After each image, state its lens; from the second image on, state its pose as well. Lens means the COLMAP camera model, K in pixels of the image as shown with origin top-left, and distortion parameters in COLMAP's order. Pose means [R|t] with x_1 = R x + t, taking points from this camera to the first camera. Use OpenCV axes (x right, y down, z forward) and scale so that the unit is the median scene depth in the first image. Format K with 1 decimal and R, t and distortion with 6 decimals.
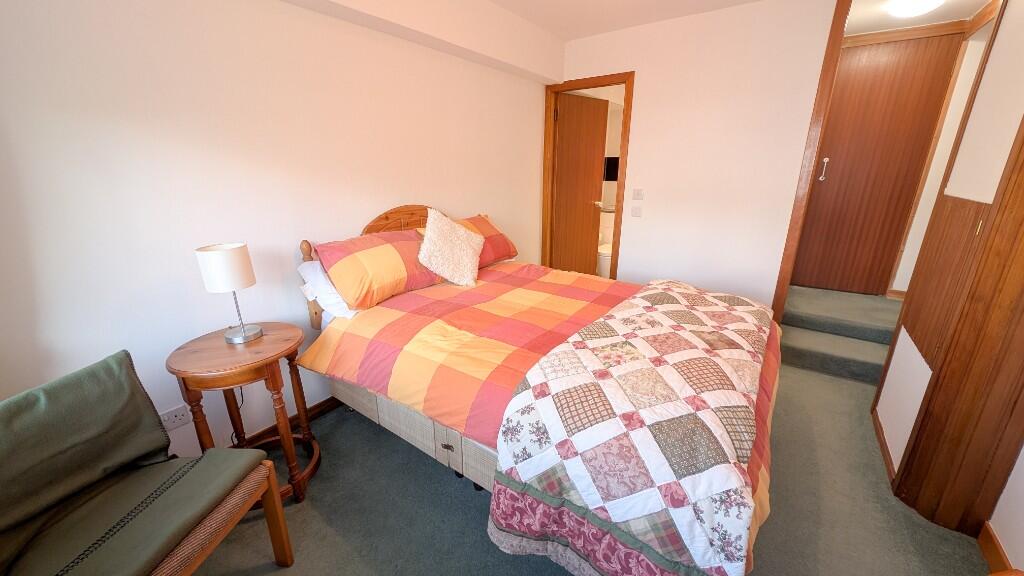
lens RADIAL K [[379.2, 0, 513.8], [0, 379.2, 285.3], [0, 0, 1]] dist [0.010726, -0.007905]
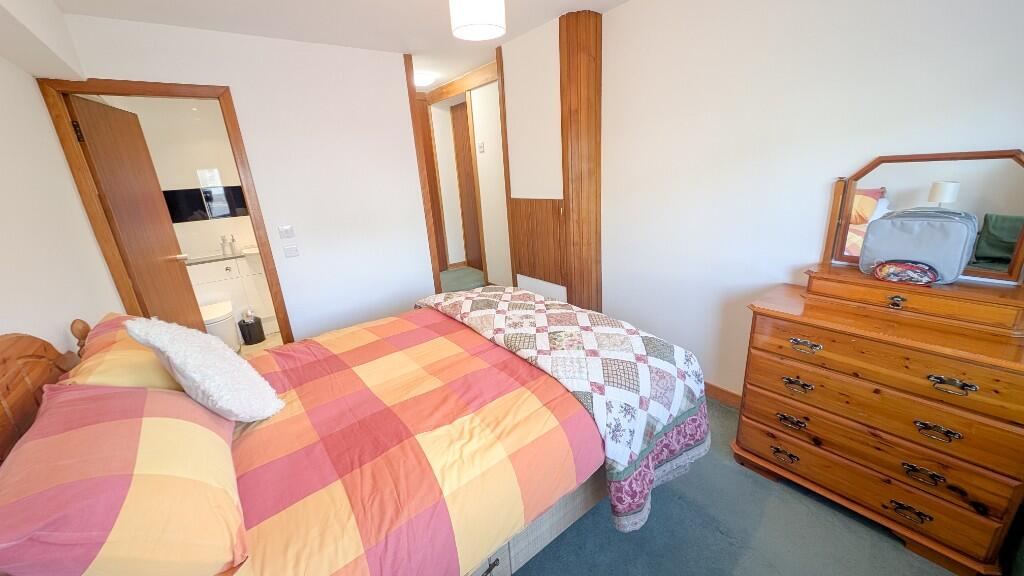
lens RADIAL K [[379.2, 0, 513.8], [0, 379.2, 285.3], [0, 0, 1]] dist [0.010726, -0.007905]
pose [[0.280502, -0.295773, 0.913147, -0.744010], [0.346246, 0.918467, 0.191136, -0.245993], [-0.895227, 0.262559, 0.360042, 0.567861]]
